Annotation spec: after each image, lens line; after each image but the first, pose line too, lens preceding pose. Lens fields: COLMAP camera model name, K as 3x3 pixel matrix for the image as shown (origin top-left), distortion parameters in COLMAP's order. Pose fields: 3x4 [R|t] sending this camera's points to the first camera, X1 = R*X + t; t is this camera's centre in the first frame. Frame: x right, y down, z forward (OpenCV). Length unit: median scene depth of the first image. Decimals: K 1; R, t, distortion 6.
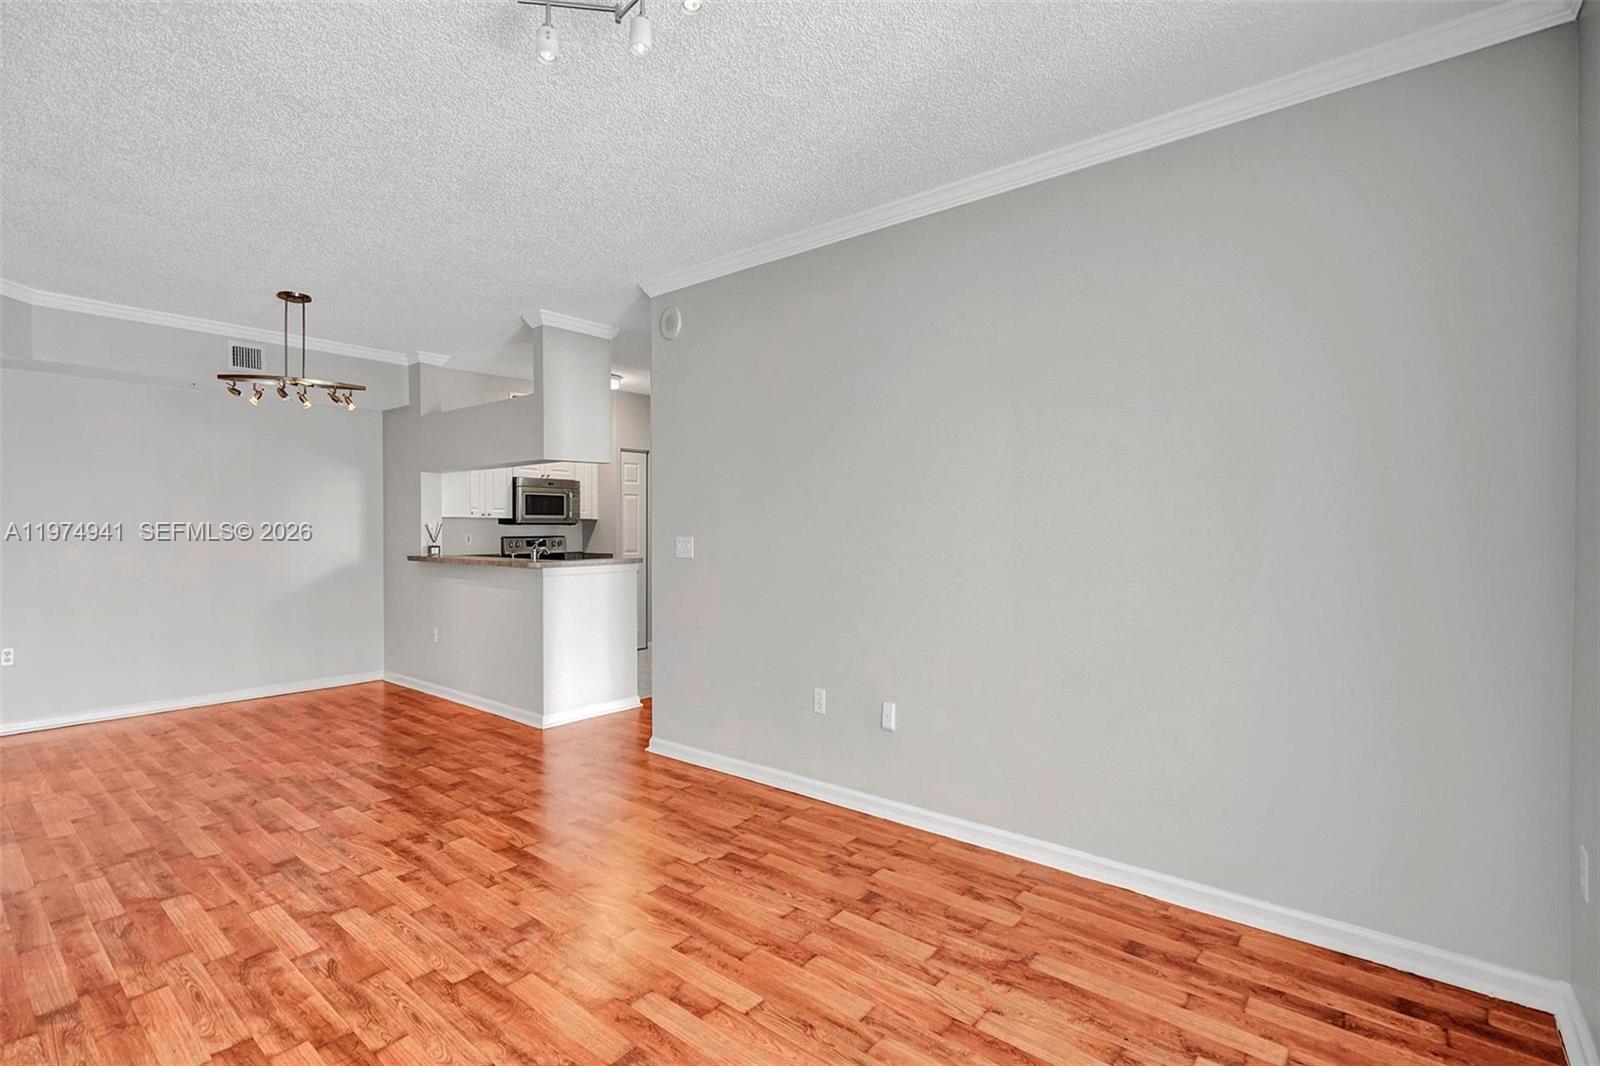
lens RADIAL K [[734.5, 0, 815.4], [0, 734.5, 528.1], [0, 0, 1]] dist [-0.004073, 0.002594]
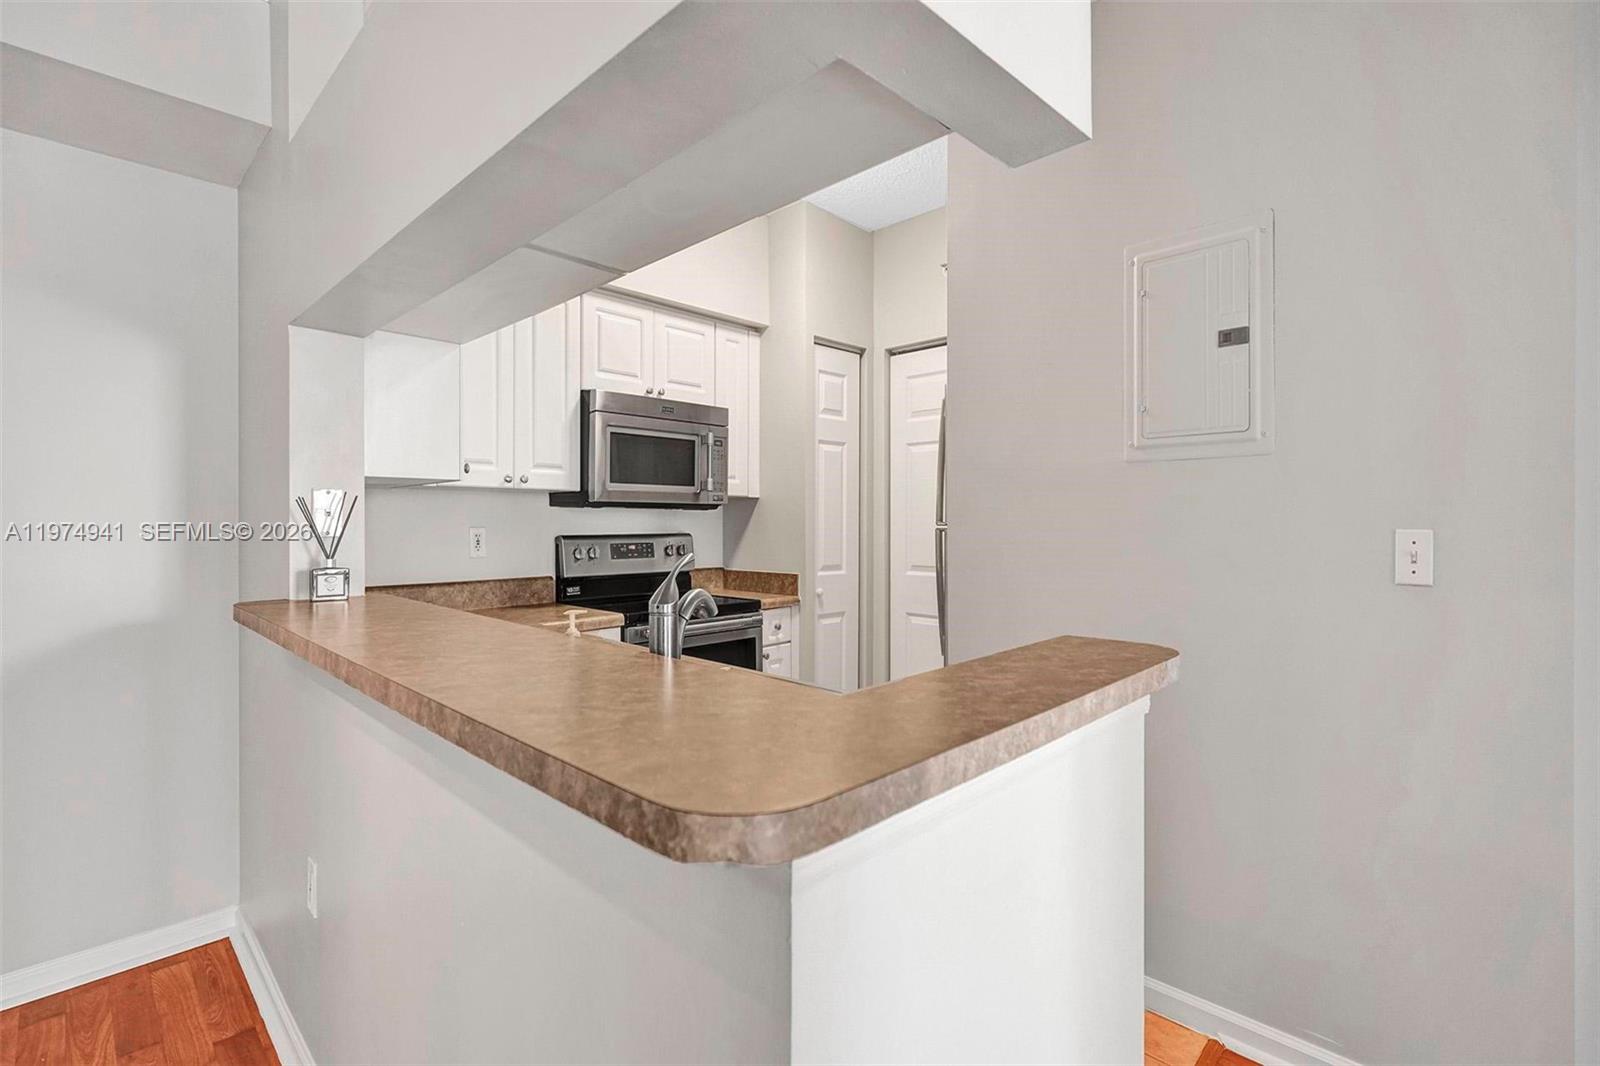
lens RADIAL K [[734.5, 0, 790.6], [0, 734.5, 528.2], [0, 0, 1]] dist [-0.004073, 0.002594]
pose [[0.993912, -0.000494, -0.110172, -0.244162], [0.001215, 0.999978, 0.006485, 0.004807], [0.110166, -0.006580, 0.993891, 0.589282]]
